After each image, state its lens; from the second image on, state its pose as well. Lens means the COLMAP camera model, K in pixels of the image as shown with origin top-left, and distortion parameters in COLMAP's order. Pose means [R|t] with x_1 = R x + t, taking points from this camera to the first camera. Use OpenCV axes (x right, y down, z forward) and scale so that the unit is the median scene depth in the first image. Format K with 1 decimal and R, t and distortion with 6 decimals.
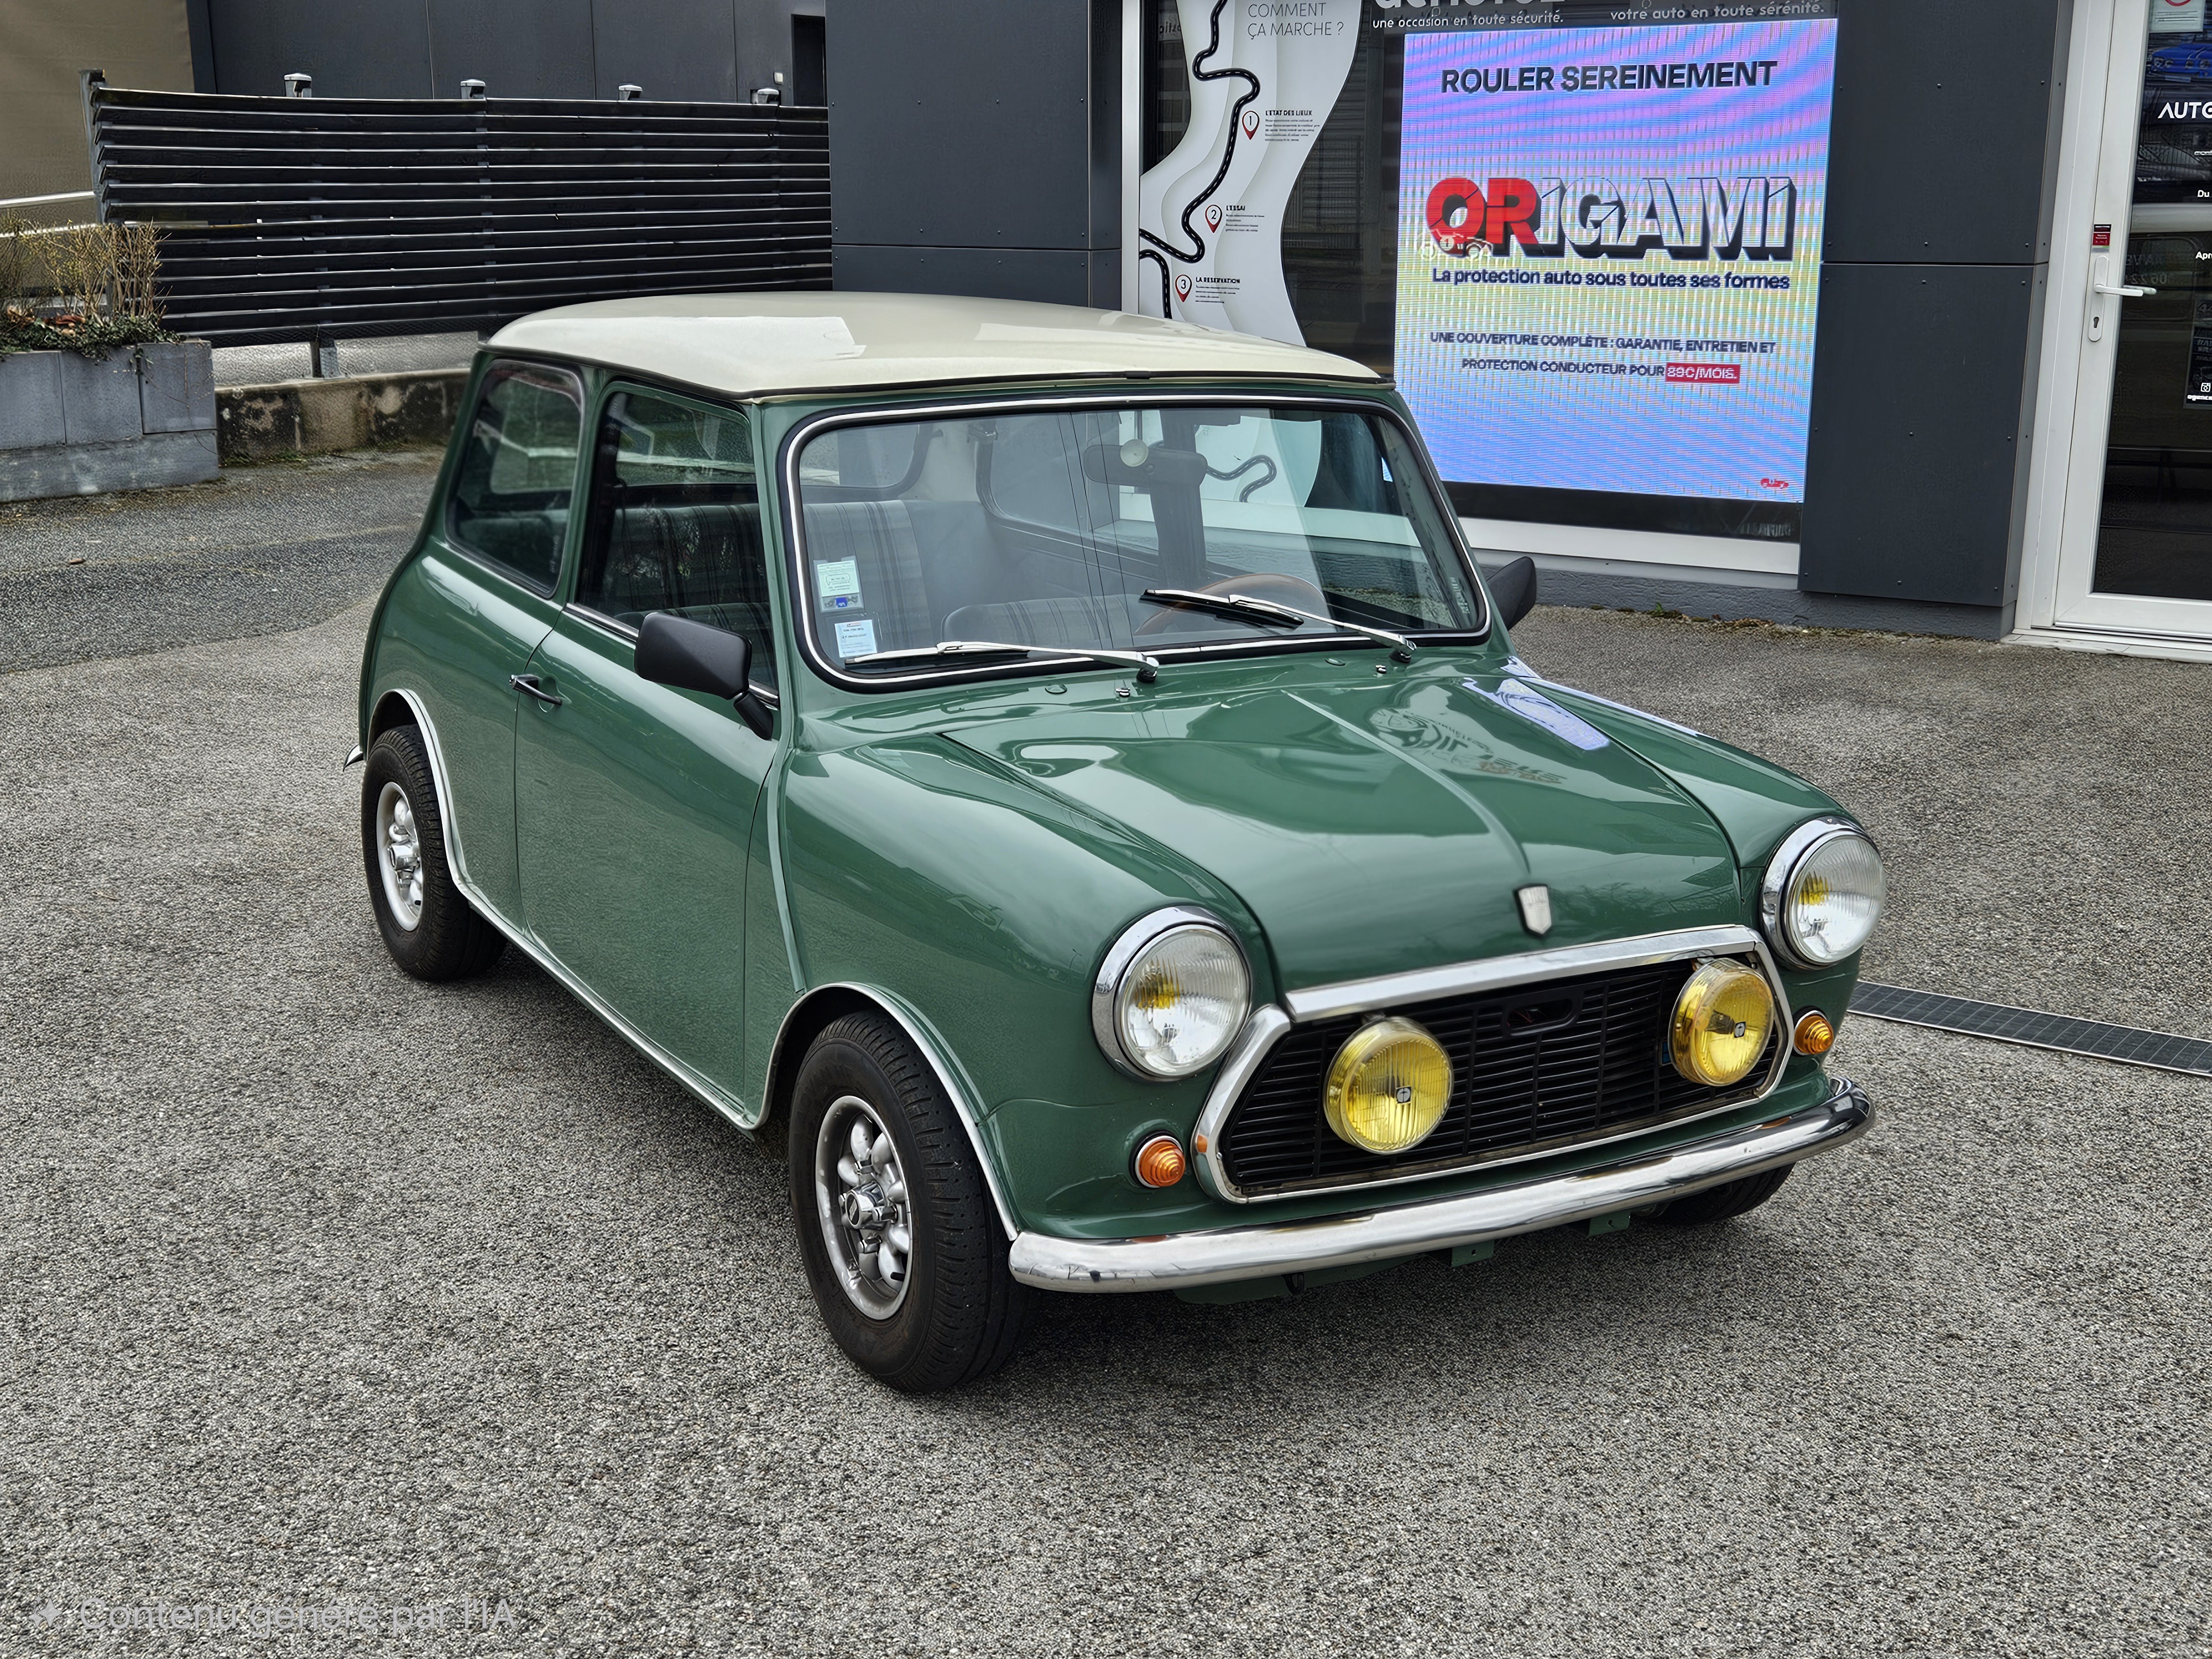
lens RADIAL K [[2886.6, 0, 1122.3], [0, 2886.6, 828.7], [0, 0, 1]] dist [0.078492, 0.000000]
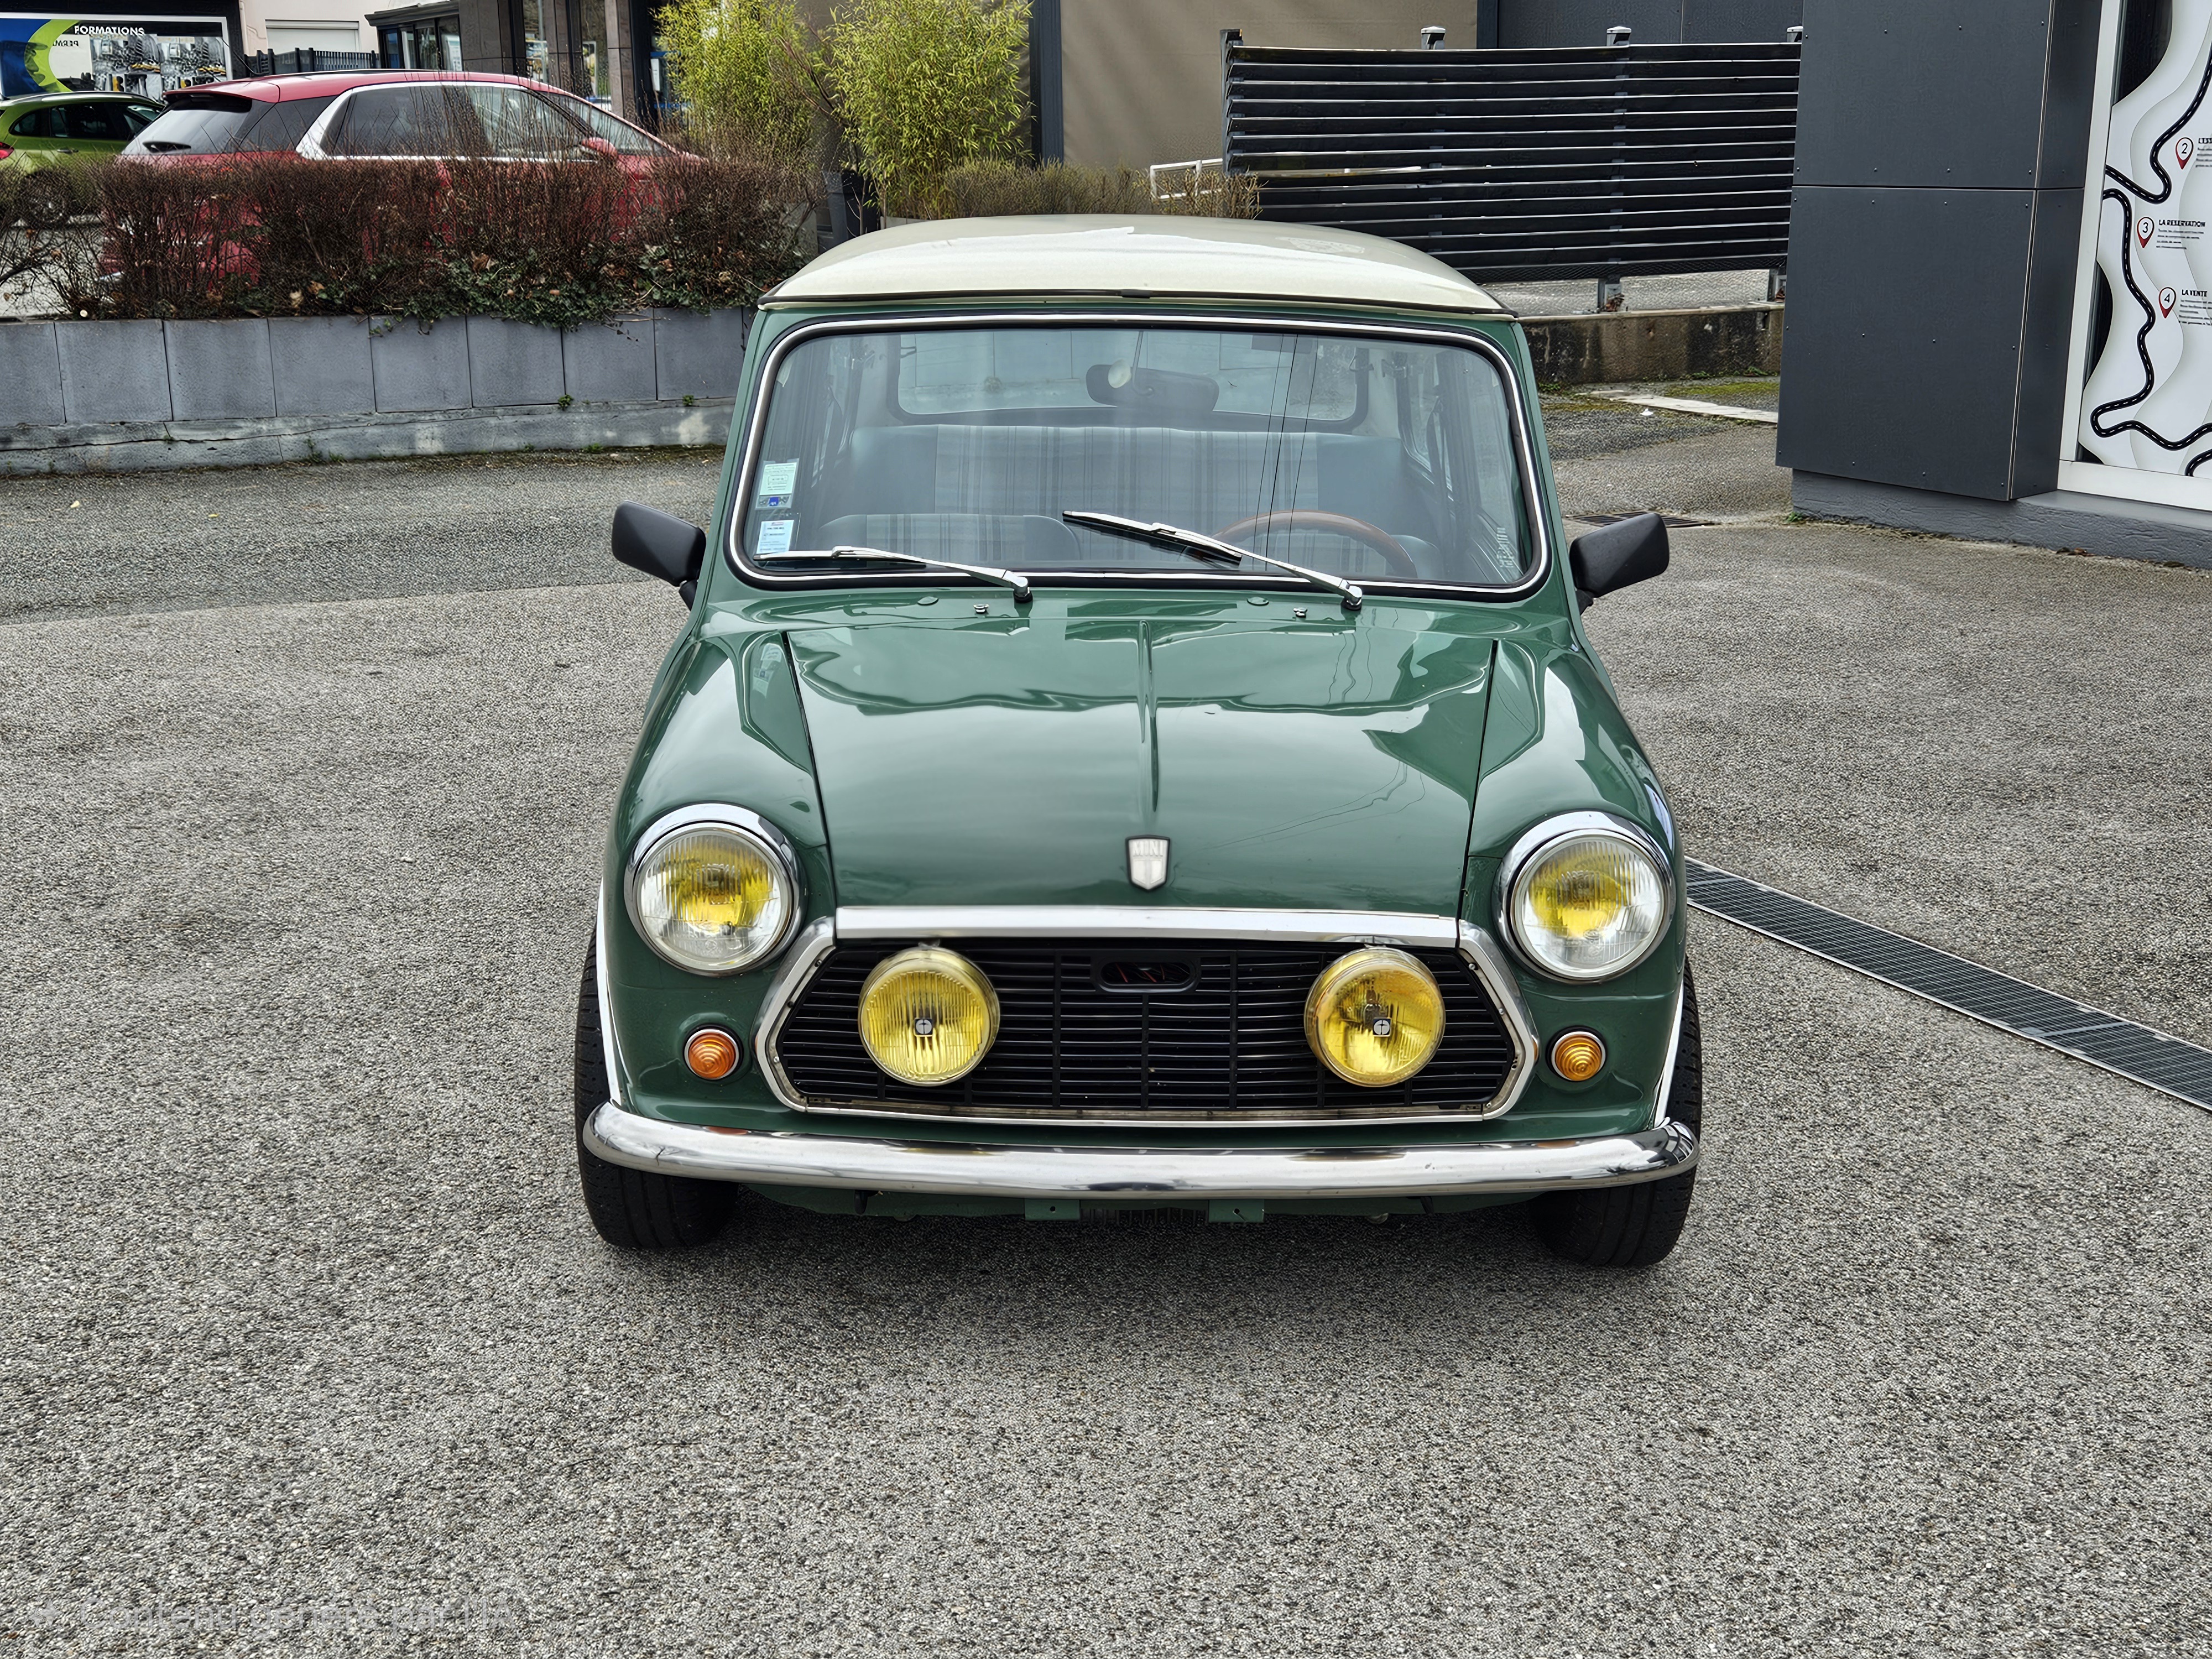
lens RADIAL K [[2886.6, 0, 1113.3], [0, 2886.6, 837.3], [0, 0, 1]] dist [0.078492, 0.000000]
pose [[0.850519, 0.120449, -0.511966, 0.554753], [-0.112570, 0.992555, 0.046507, -0.020479], [0.513756, 0.018077, 0.857746, 0.169495]]
